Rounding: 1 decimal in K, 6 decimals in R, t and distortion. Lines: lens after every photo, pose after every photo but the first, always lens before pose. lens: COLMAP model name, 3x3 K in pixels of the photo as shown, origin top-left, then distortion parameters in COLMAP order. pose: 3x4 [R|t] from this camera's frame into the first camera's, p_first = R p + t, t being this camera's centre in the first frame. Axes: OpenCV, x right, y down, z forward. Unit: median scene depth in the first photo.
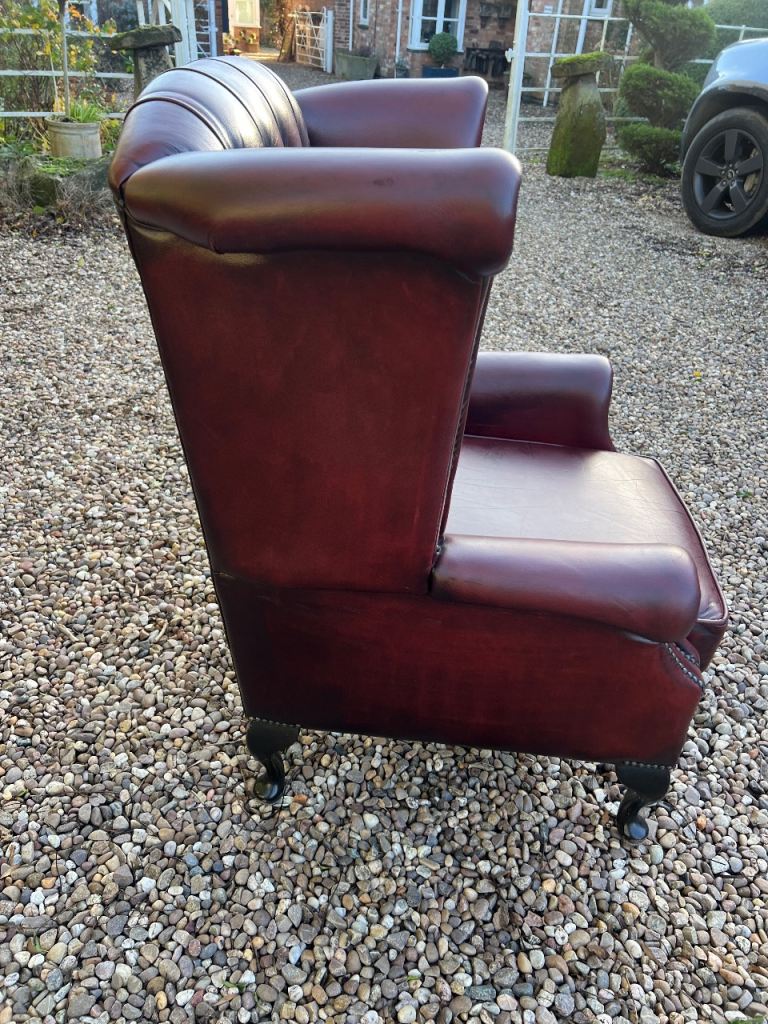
lens RADIAL K [[772.8, 0, 393.0], [0, 772.8, 522.3], [0, 0, 1]] dist [0.039603, -0.051012]
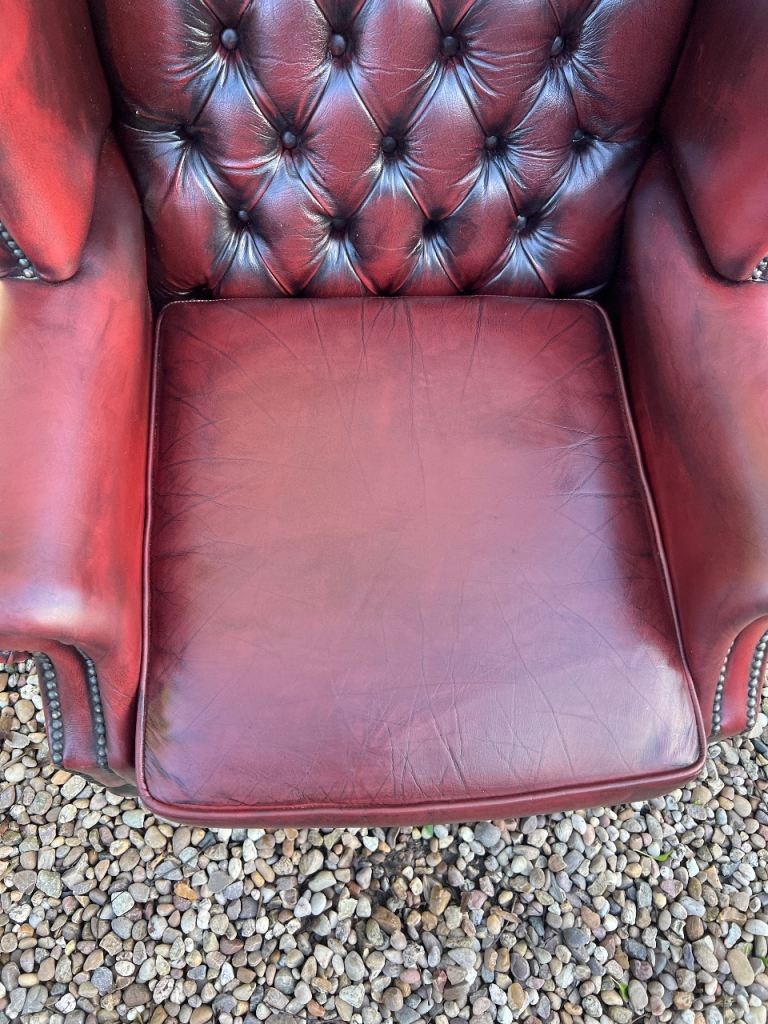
lens RADIAL K [[772.8, 0, 380.1], [0, 772.8, 503.8], [0, 0, 1]] dist [0.039603, -0.051012]
pose [[0.137851, 0.877388, -0.459551, 0.490791], [-0.602517, 0.442541, 0.664177, -0.435551], [0.786111, 0.185330, 0.589646, 0.711114]]
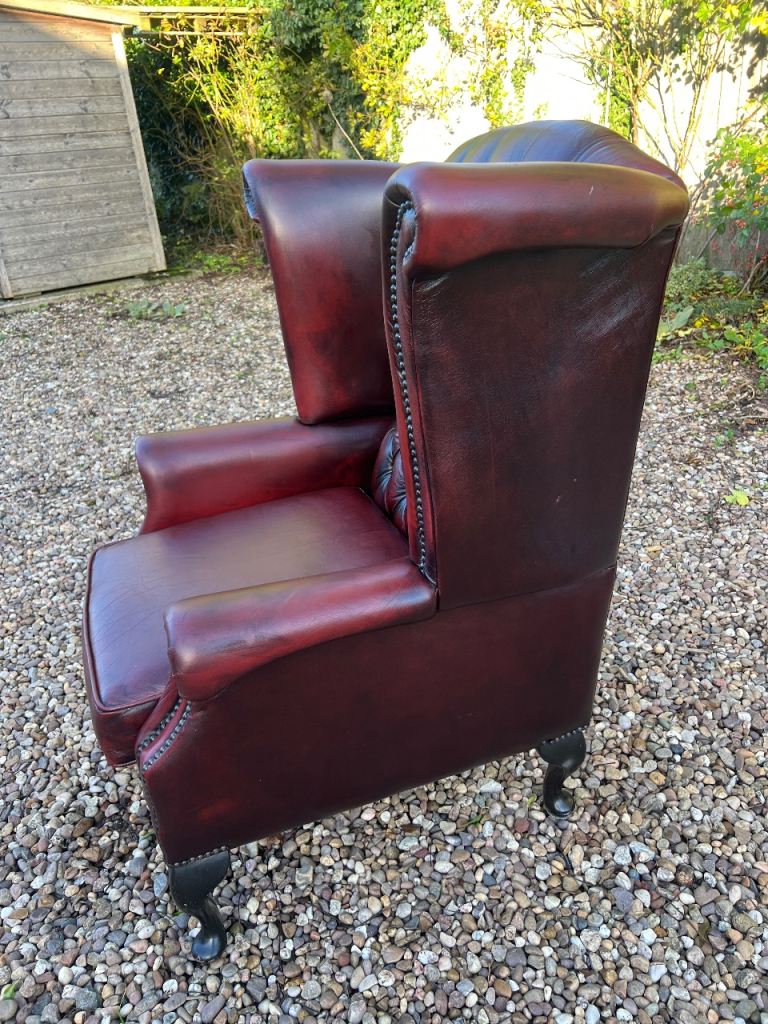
lens RADIAL K [[772.8, 0, 387.7], [0, 772.8, 517.6], [0, 0, 1]] dist [0.039603, -0.051012]
pose [[-0.917610, 0.182563, -0.353077, 0.407248], [-0.207166, 0.538433, 0.816806, -0.983653], [0.339227, 0.822654, -0.456251, 1.604173]]
